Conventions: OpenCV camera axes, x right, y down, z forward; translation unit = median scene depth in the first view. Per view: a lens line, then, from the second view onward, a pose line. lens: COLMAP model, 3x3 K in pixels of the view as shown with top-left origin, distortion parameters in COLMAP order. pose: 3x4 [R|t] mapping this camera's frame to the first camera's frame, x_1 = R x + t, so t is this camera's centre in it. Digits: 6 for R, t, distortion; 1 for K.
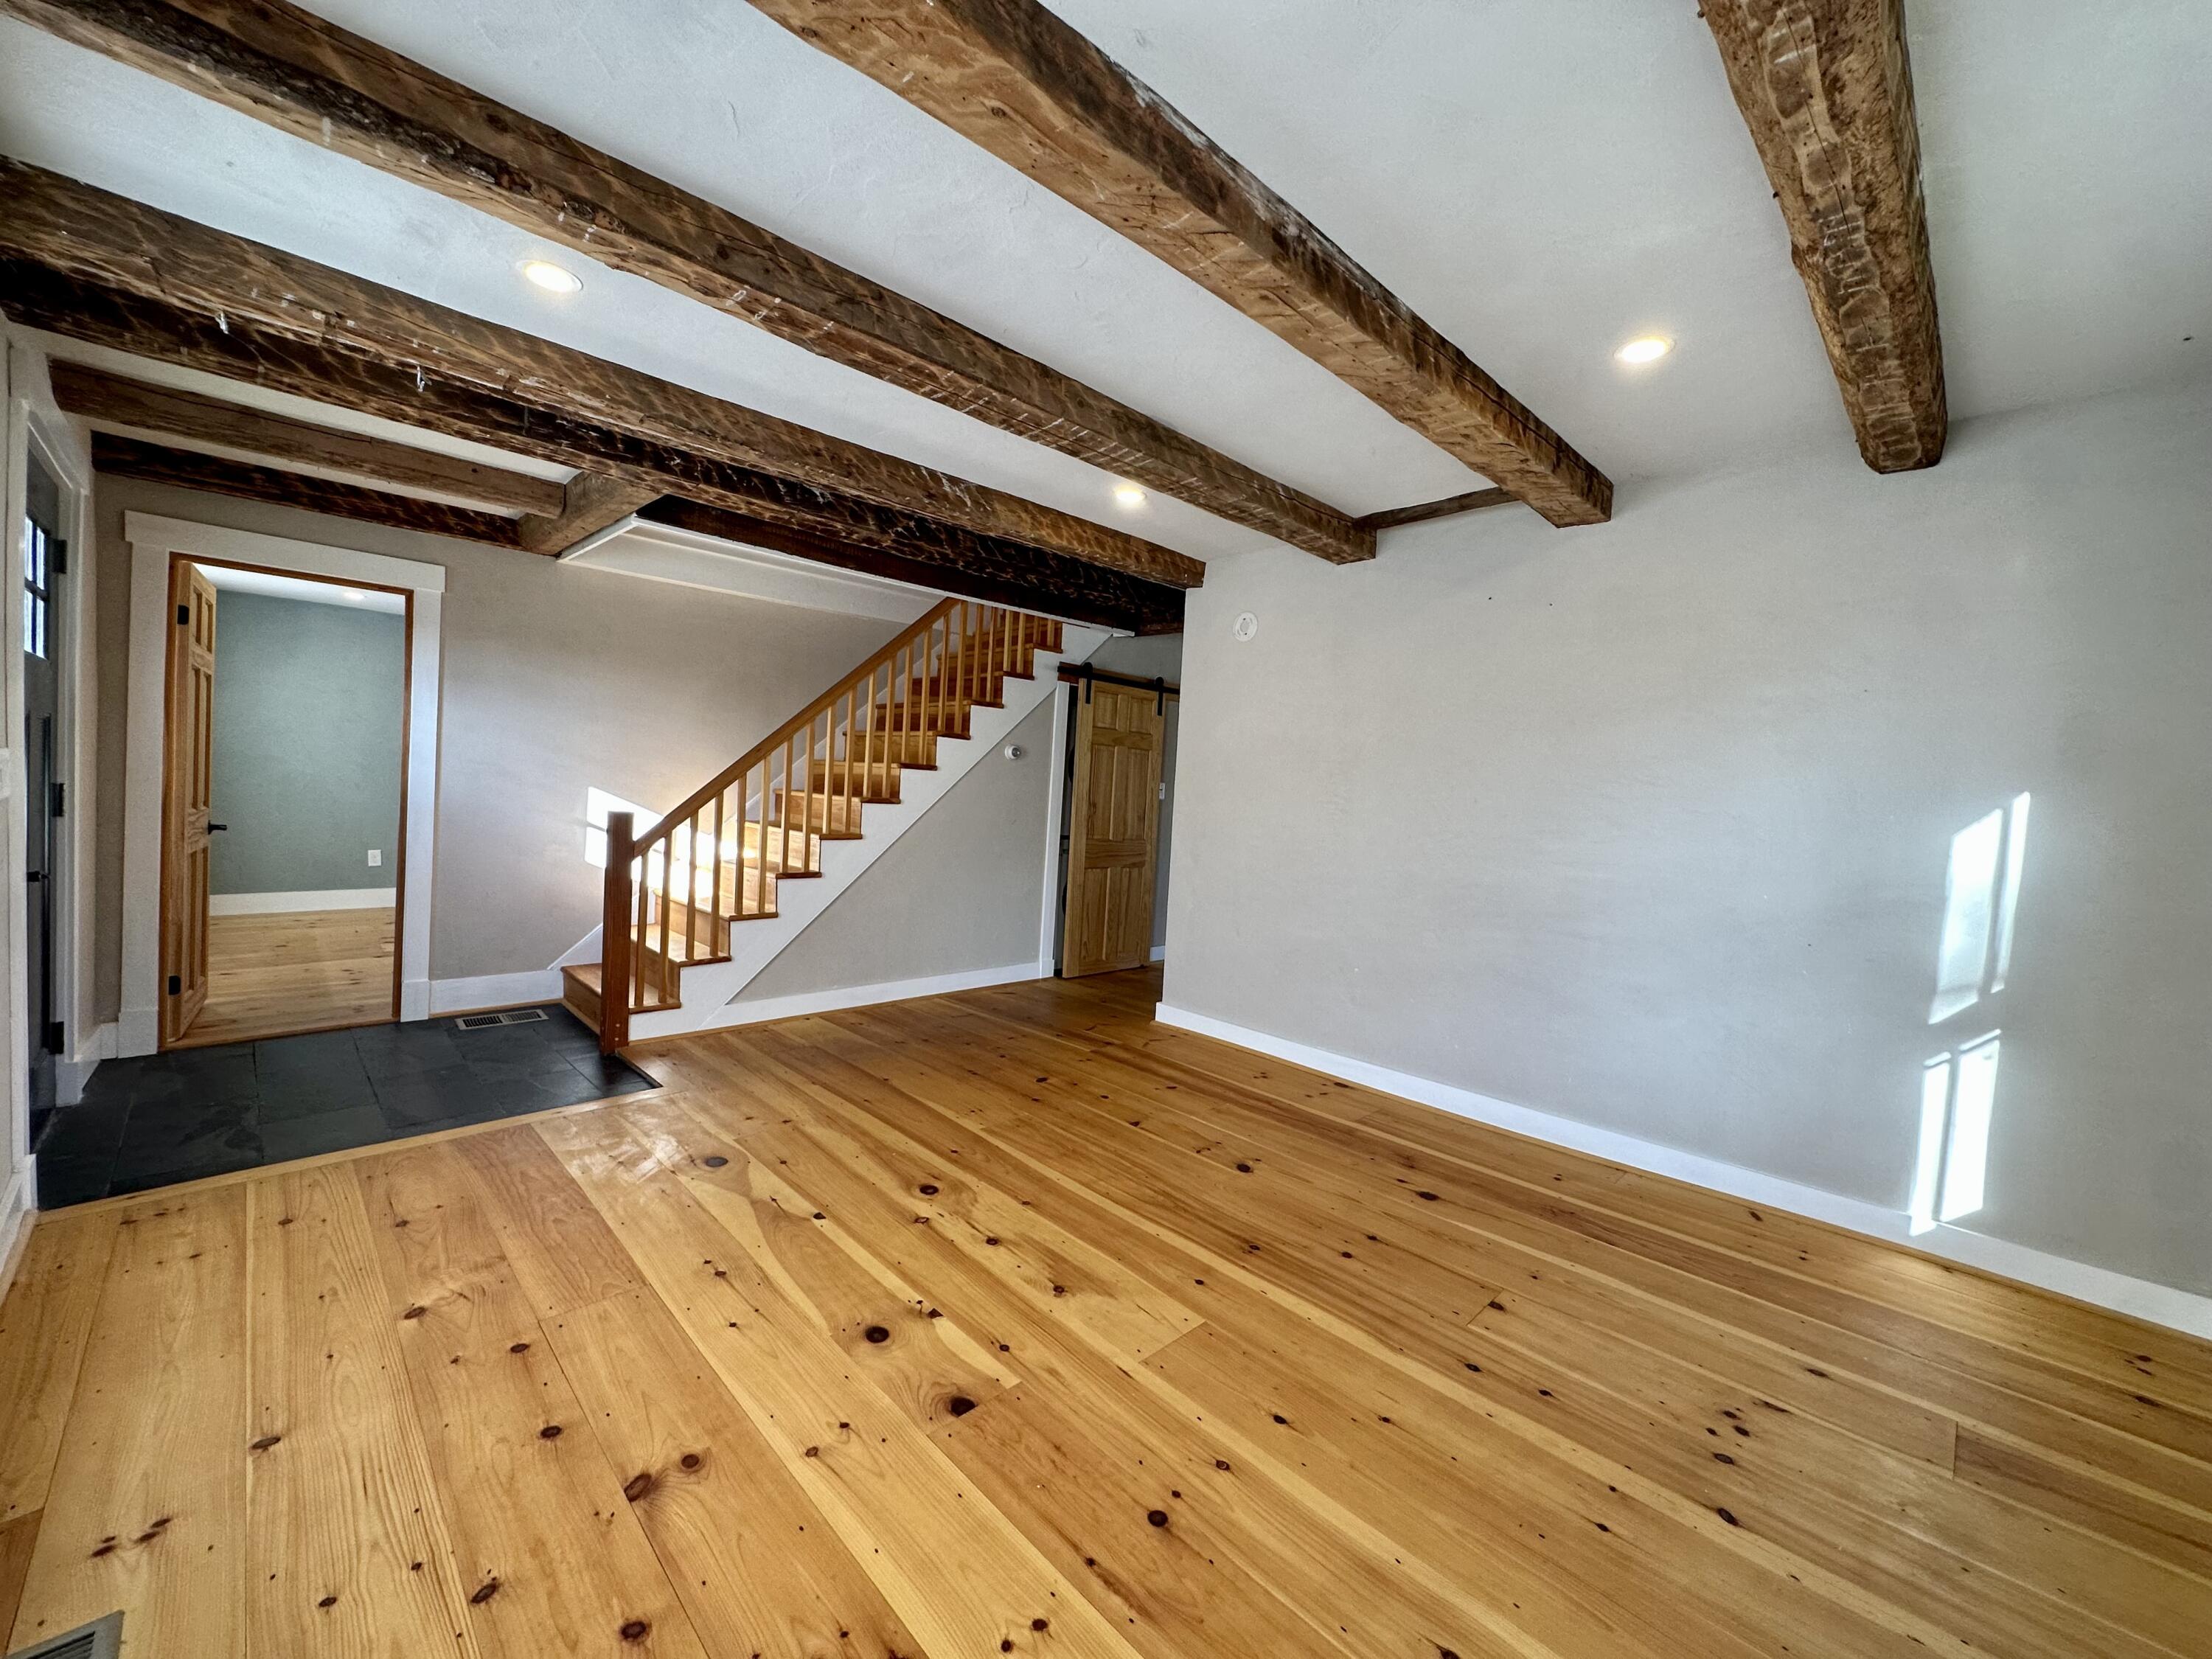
lens RADIAL K [[880.3, 0, 1104.4], [0, 880.3, 829.3], [0, 0, 1]] dist [-0.003569, 0.000503]
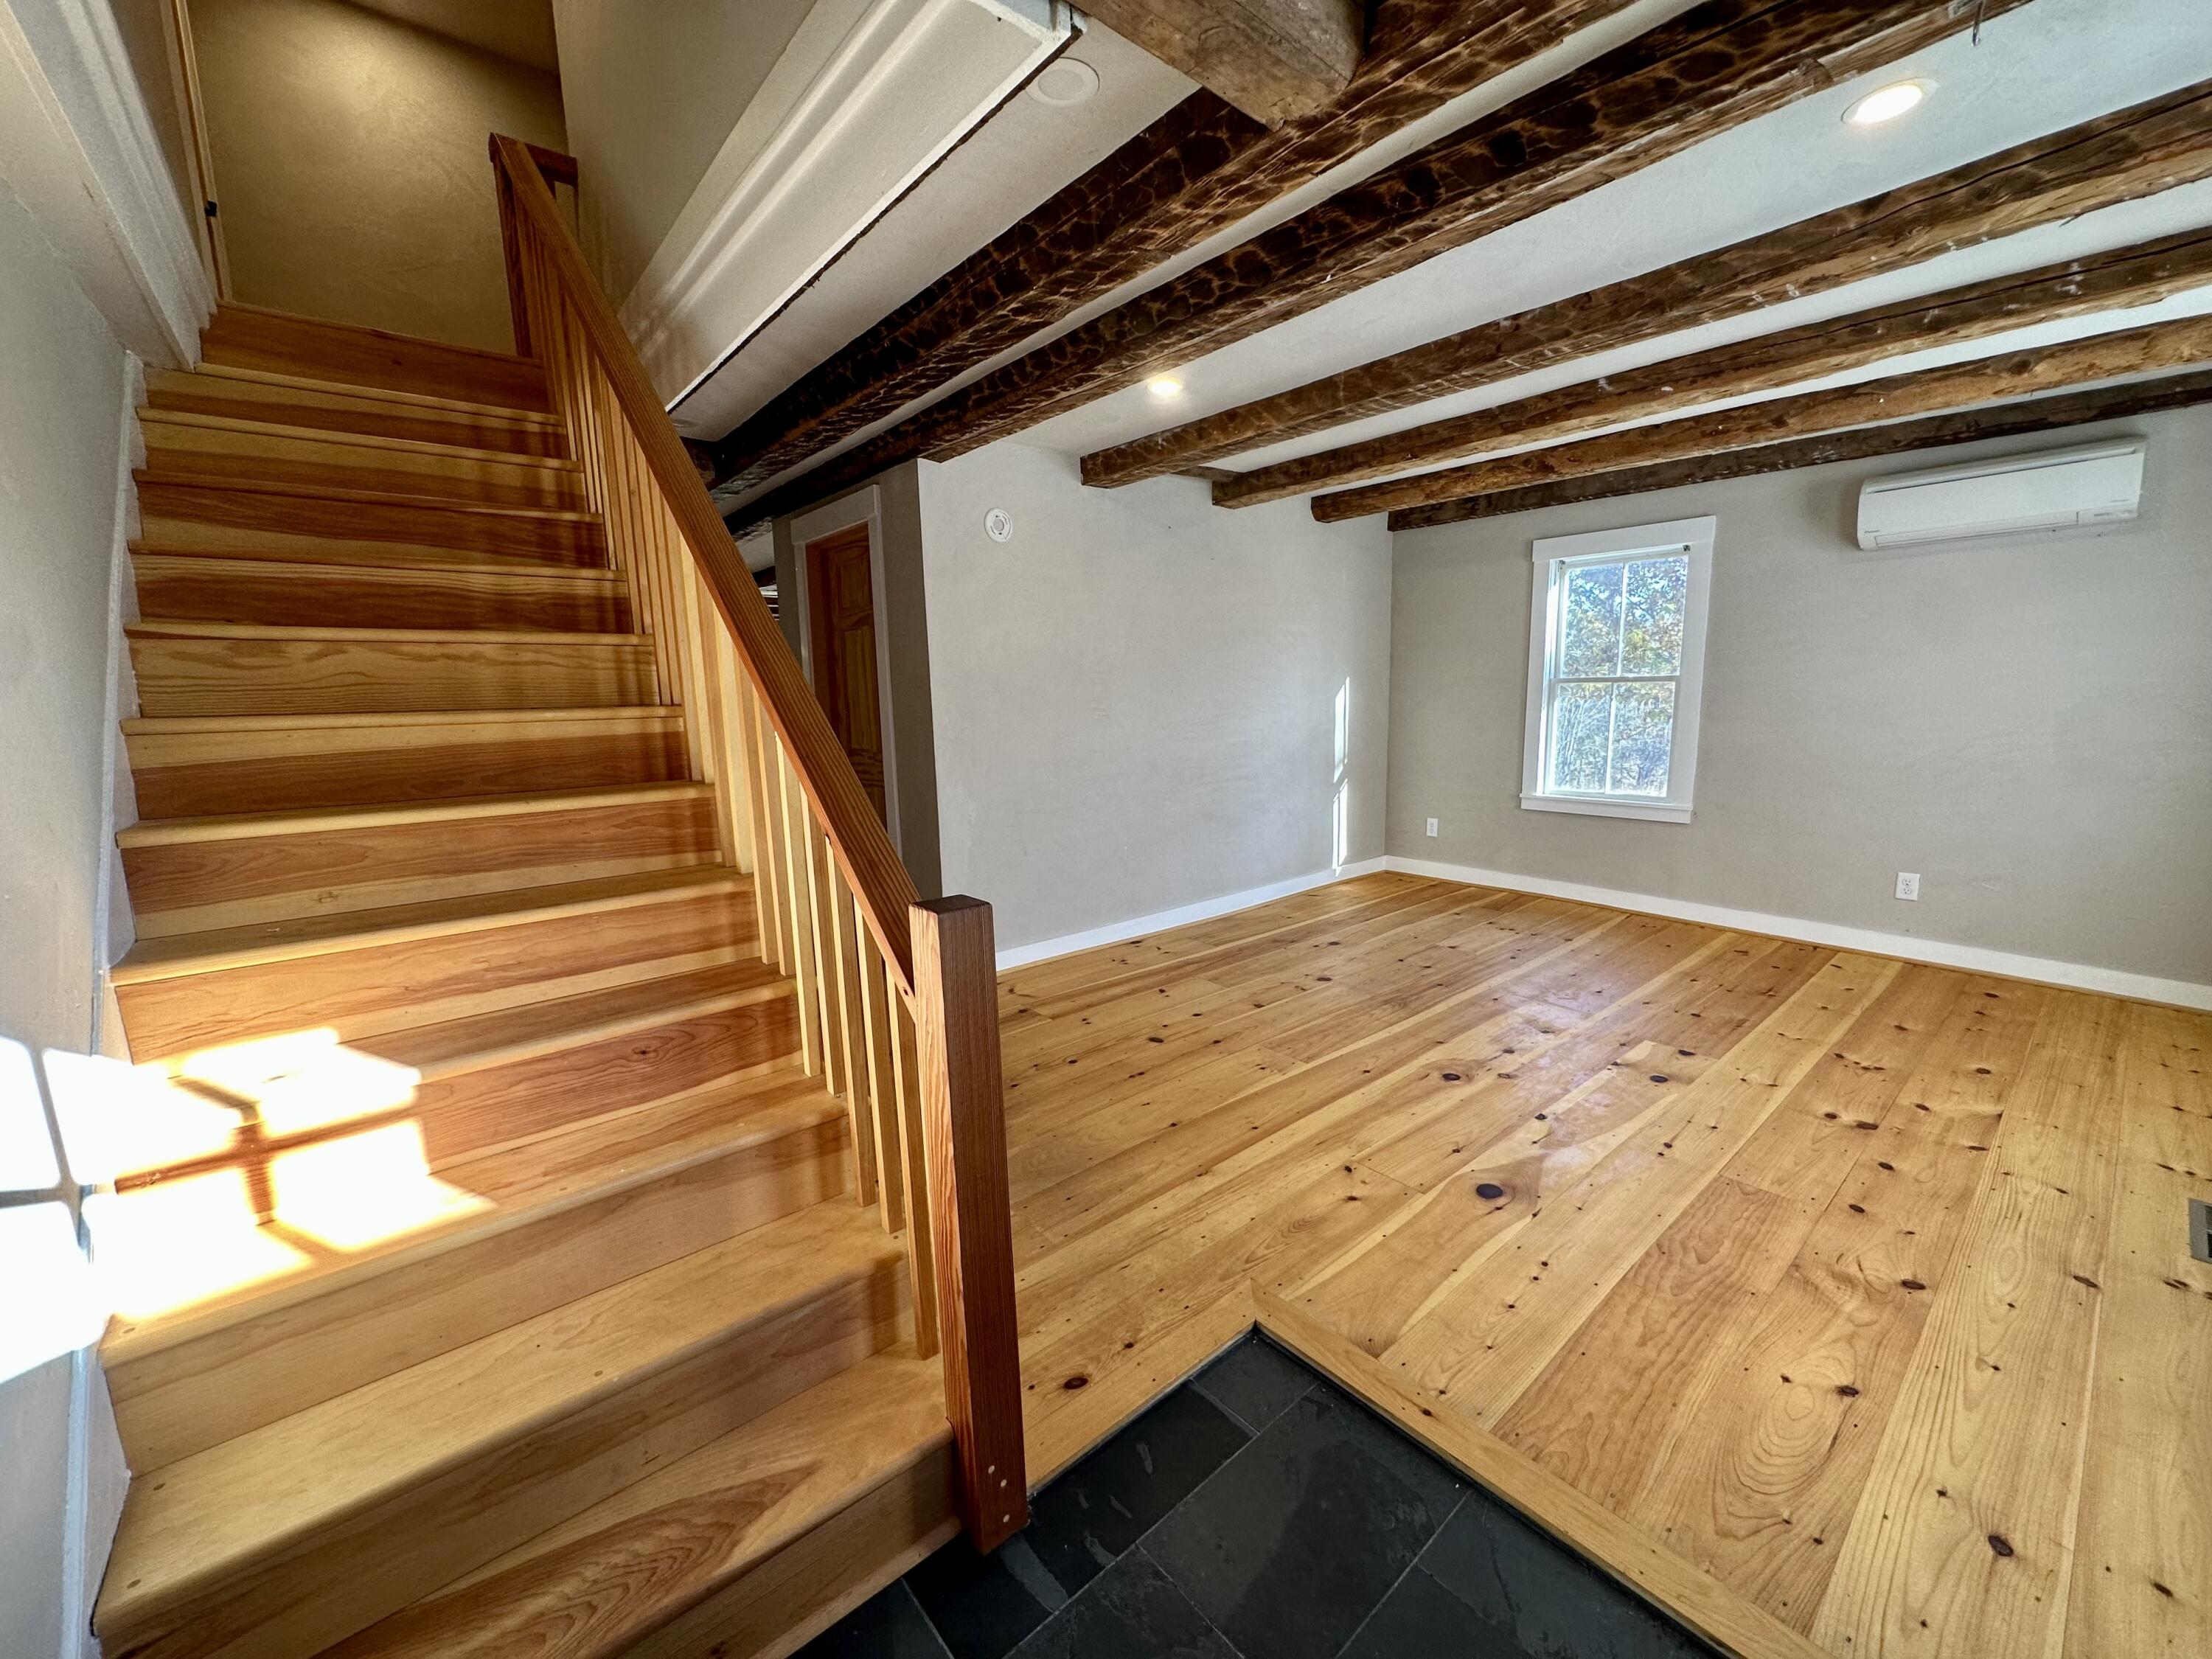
lens RADIAL K [[880.3, 0, 1104.4], [0, 880.3, 829.3], [0, 0, 1]] dist [-0.003569, 0.000503]
pose [[0.075434, -0.214072, 0.973901, -1.145817], [0.074477, 0.975165, 0.208581, -0.152079], [-0.994366, 0.056800, 0.089504, 1.201502]]
